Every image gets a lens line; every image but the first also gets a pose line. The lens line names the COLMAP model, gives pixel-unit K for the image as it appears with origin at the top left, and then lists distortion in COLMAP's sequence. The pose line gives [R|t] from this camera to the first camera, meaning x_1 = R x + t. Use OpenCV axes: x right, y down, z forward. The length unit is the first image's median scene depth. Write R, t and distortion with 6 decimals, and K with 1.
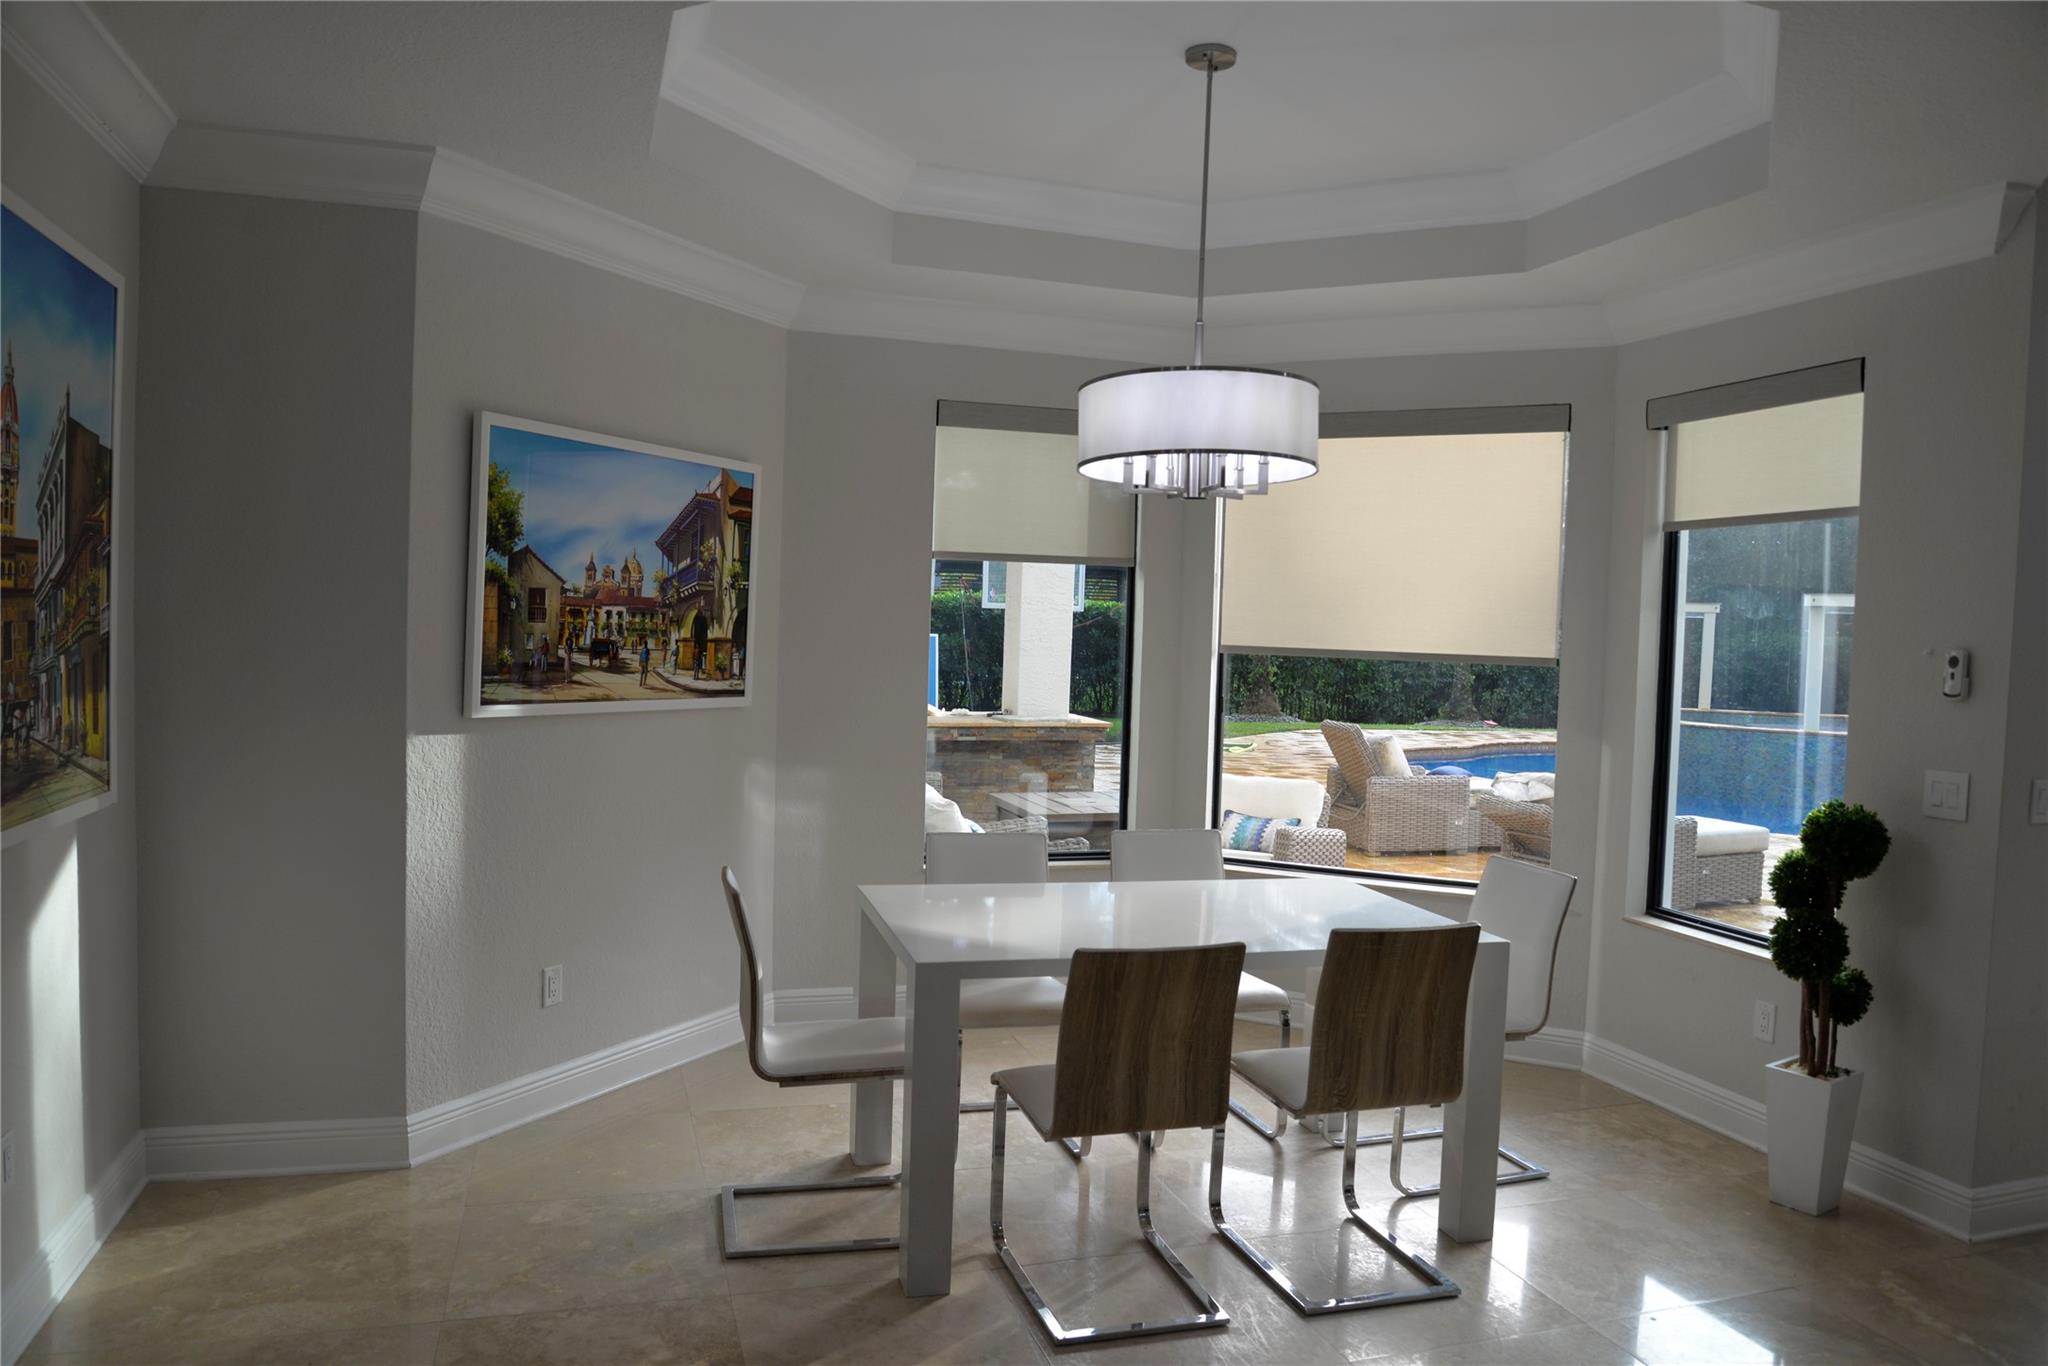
lens RADIAL K [[1406.8, 0, 1024.0], [0, 1406.8, 683.0], [0, 0, 1]] dist [-0.070498, 0.024388]
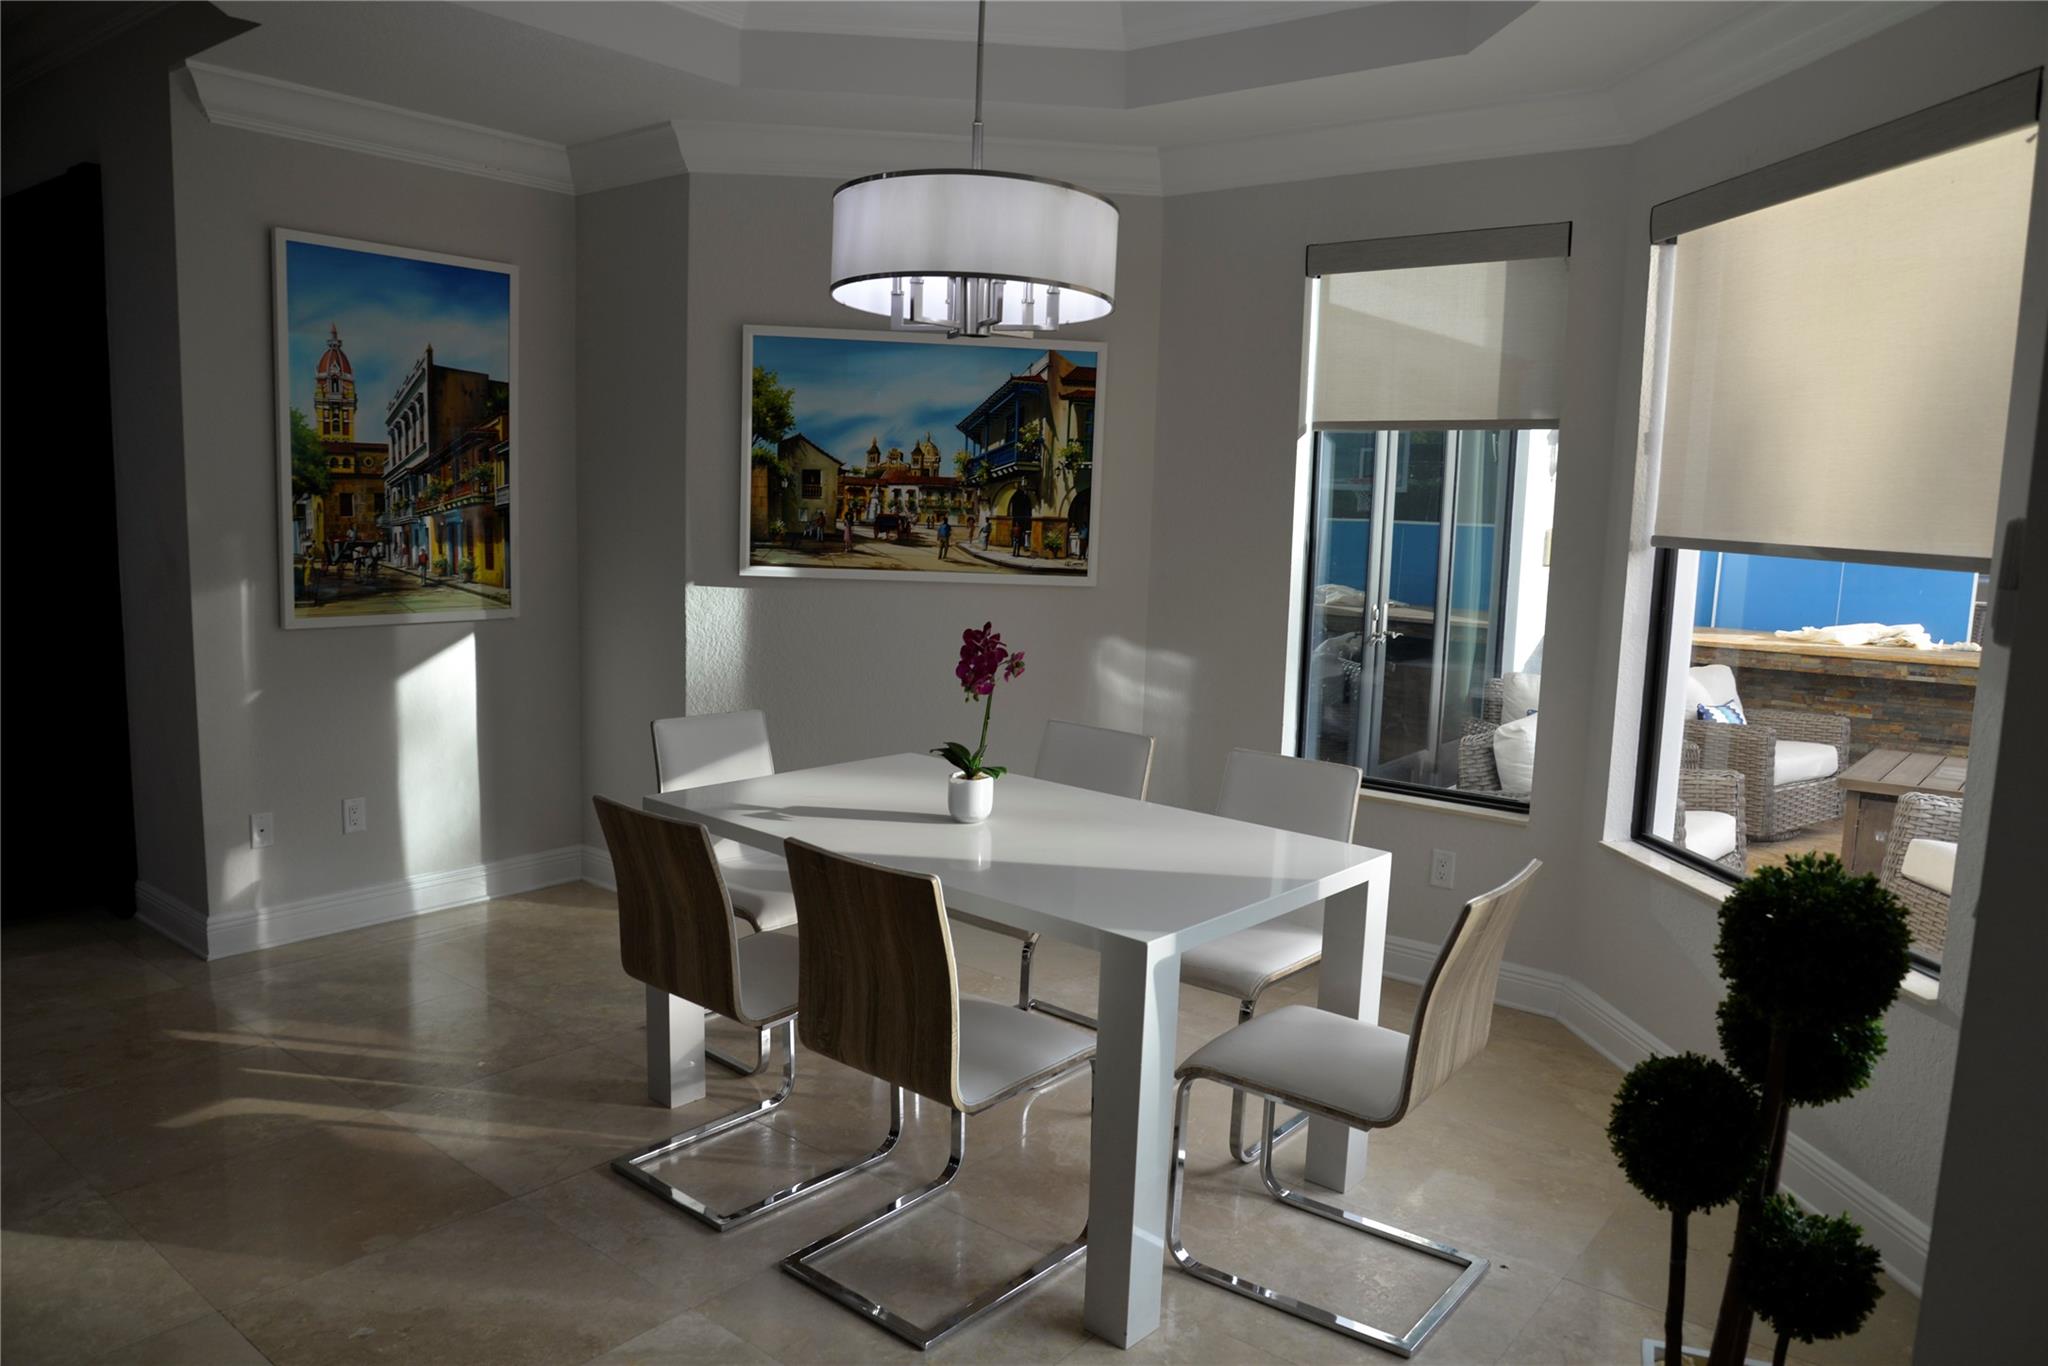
lens RADIAL K [[1406.8, 0, 1024.0], [0, 1406.8, 683.0], [0, 0, 1]] dist [-0.070498, 0.024388]
pose [[0.559856, 0.097692, -0.822811, 0.701994], [-0.046251, 0.995162, 0.086686, 0.000450], [0.827298, -0.010476, 0.561666, 0.450175]]
